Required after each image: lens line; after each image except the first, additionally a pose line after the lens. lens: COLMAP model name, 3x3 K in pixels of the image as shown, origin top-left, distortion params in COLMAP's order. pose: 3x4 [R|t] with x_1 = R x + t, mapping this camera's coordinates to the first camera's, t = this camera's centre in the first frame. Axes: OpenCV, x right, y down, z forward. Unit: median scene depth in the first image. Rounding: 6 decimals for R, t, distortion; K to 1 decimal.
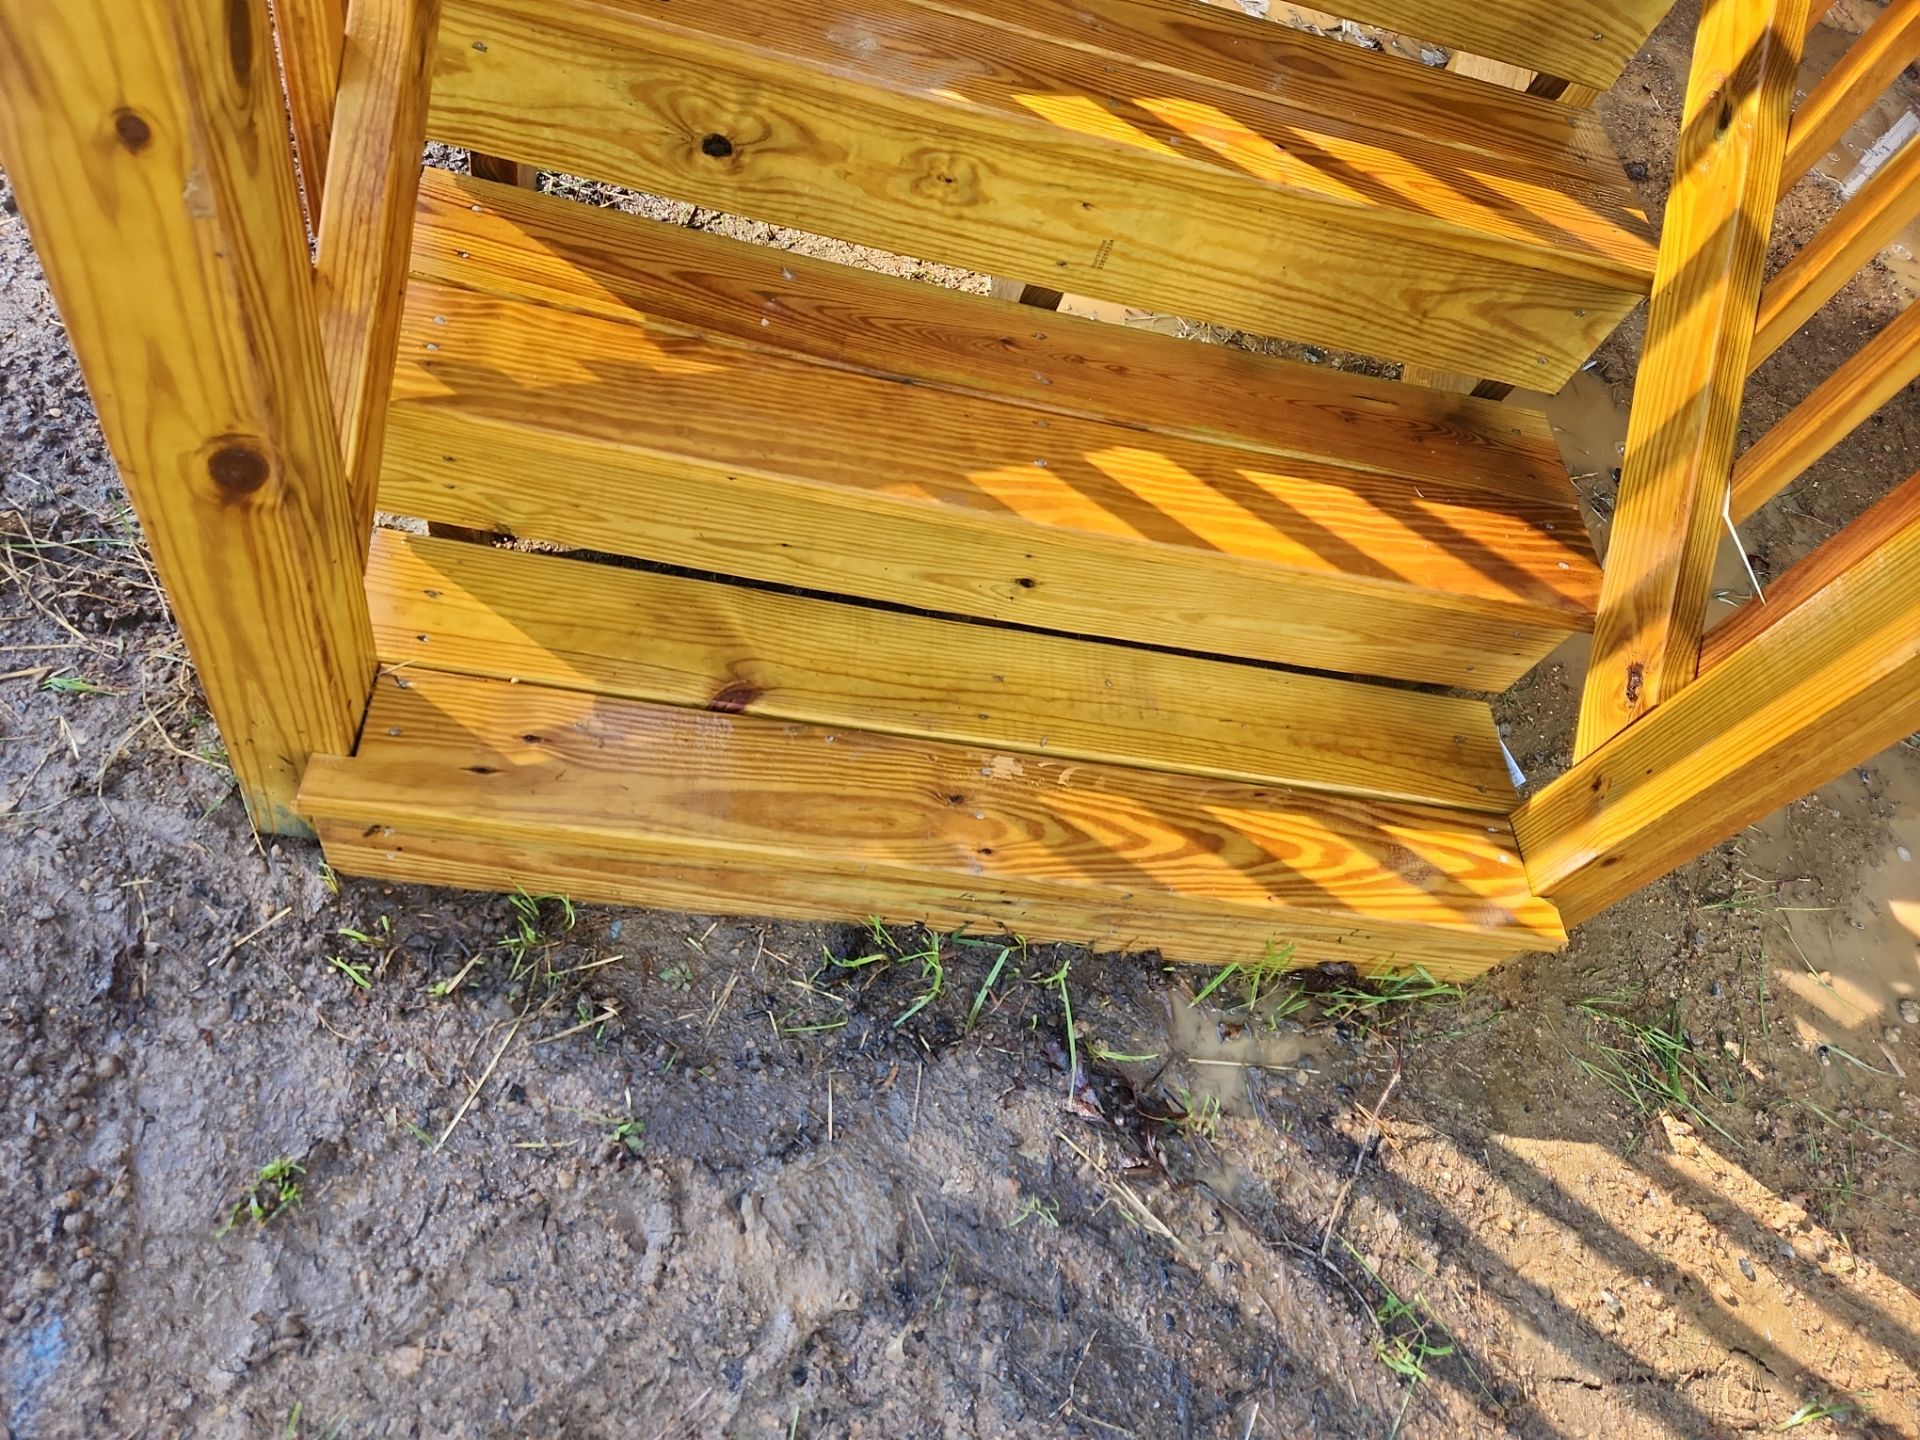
lens RADIAL K [[1278.2, 0, 957.9], [0, 1278.2, 700.0], [0, 0, 1]] dist [0.085223, -0.065196]
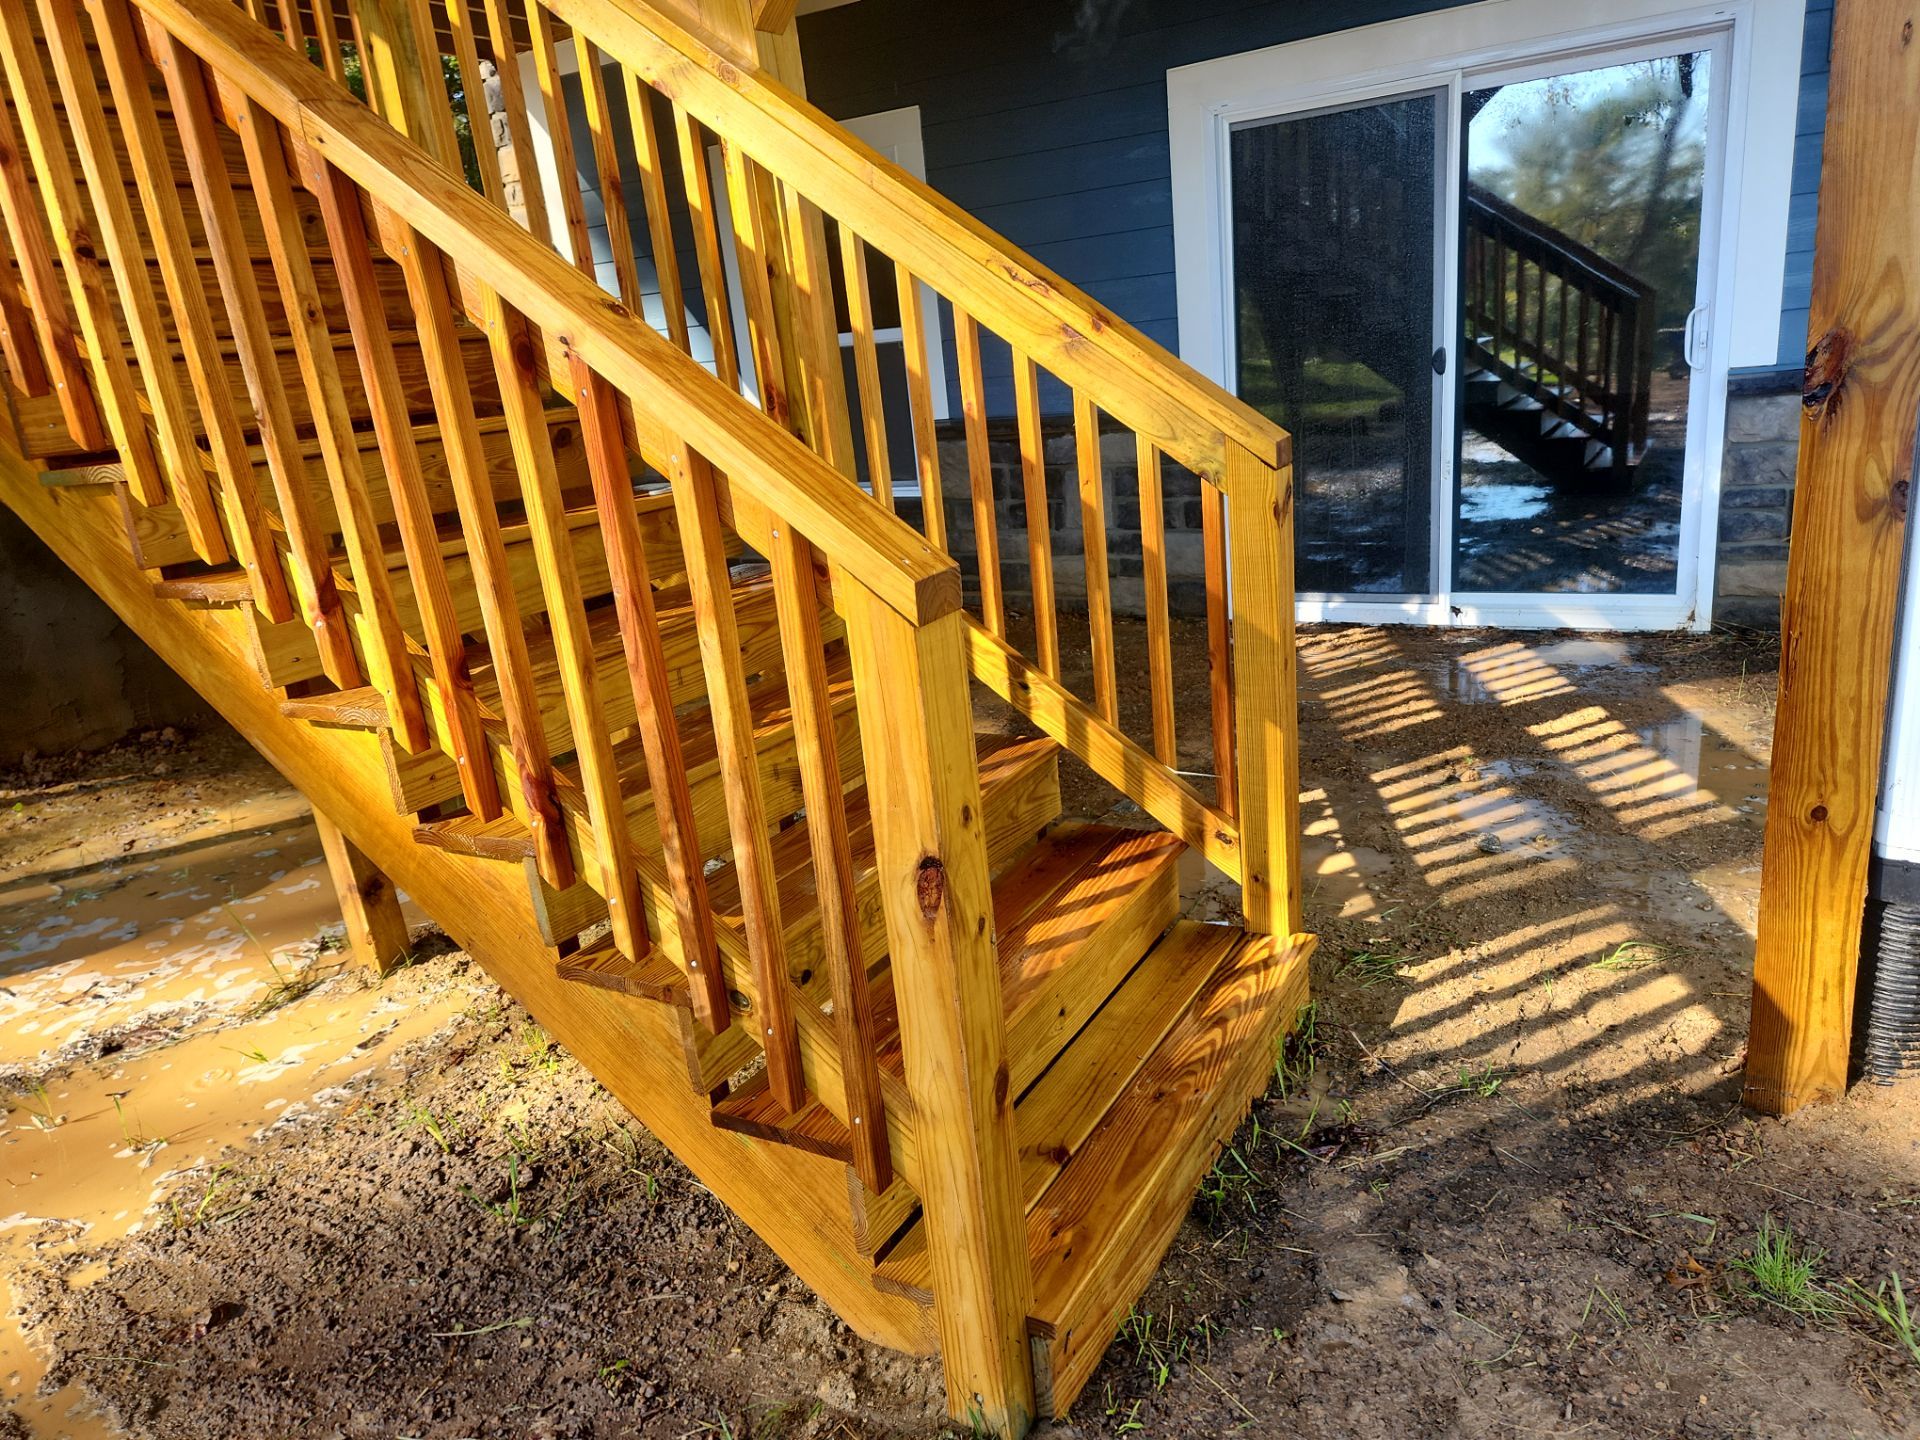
lens RADIAL K [[1278.2, 0, 957.9], [0, 1278.2, 700.0], [0, 0, 1]] dist [0.085223, -0.065196]
pose [[0.480960, -0.537147, 0.692929, -1.028756], [0.836701, 0.517330, -0.179727, -0.114824], [-0.261933, 0.666215, 0.698247, -0.527539]]
